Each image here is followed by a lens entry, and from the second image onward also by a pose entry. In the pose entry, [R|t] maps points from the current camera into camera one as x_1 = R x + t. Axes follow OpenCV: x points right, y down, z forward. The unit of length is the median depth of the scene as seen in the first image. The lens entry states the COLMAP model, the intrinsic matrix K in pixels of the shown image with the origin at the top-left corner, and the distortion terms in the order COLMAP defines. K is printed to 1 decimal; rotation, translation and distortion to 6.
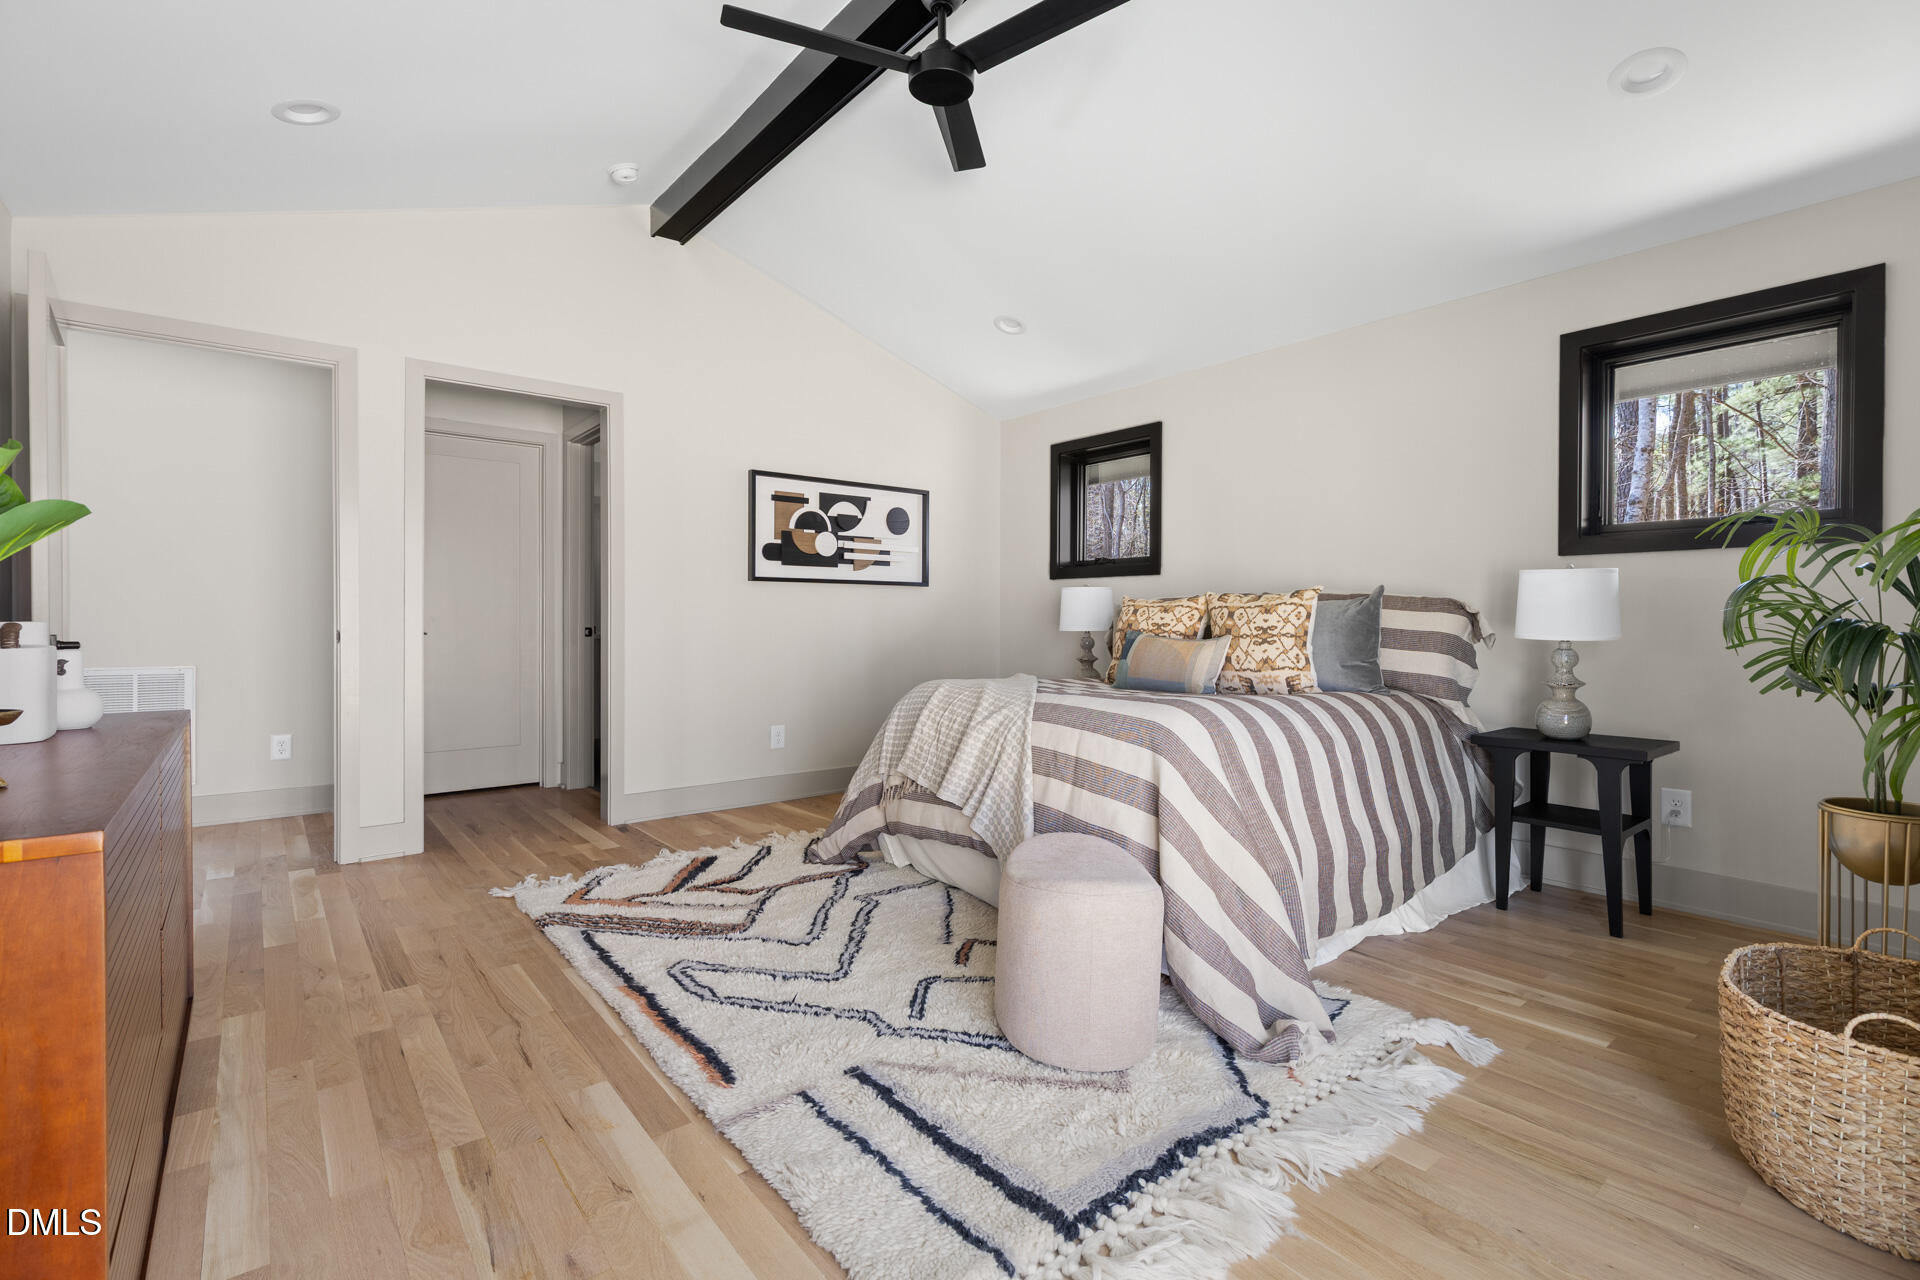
lens RADIAL K [[878.3, 0, 960.0], [0, 878.3, 640.0], [0, 0, 1]] dist [0.001059, 0.000033]
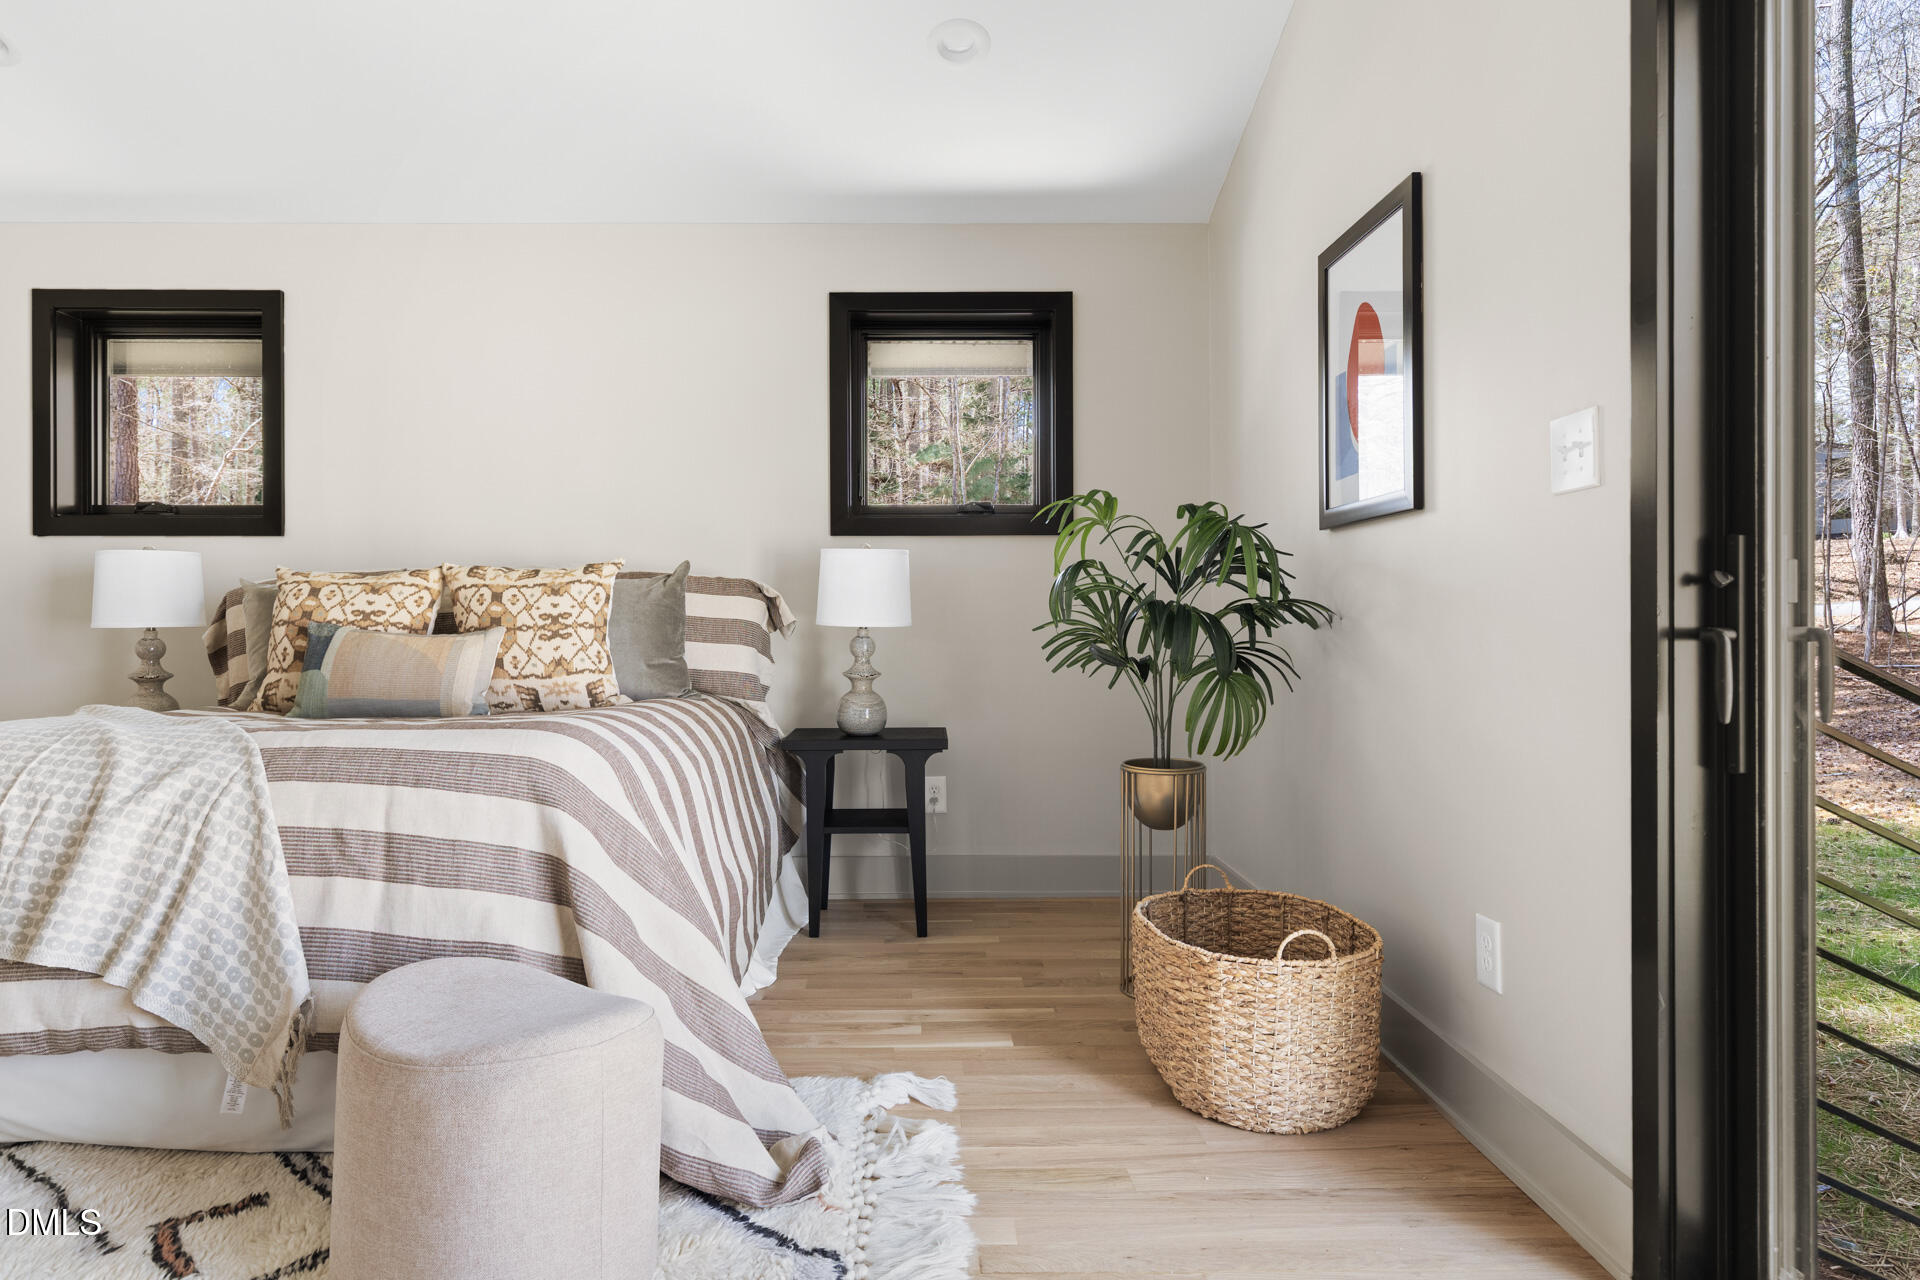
lens RADIAL K [[1147.6, 0, 959.7], [0, 1147.6, 634.2], [0, 0, 1]] dist [0.000515, -0.000913]
pose [[0.610146, -0.016699, 0.792113, -0.191679], [0.023494, 0.999720, 0.002979, 0.006297], [-0.791940, 0.016793, 0.610368, 0.185423]]
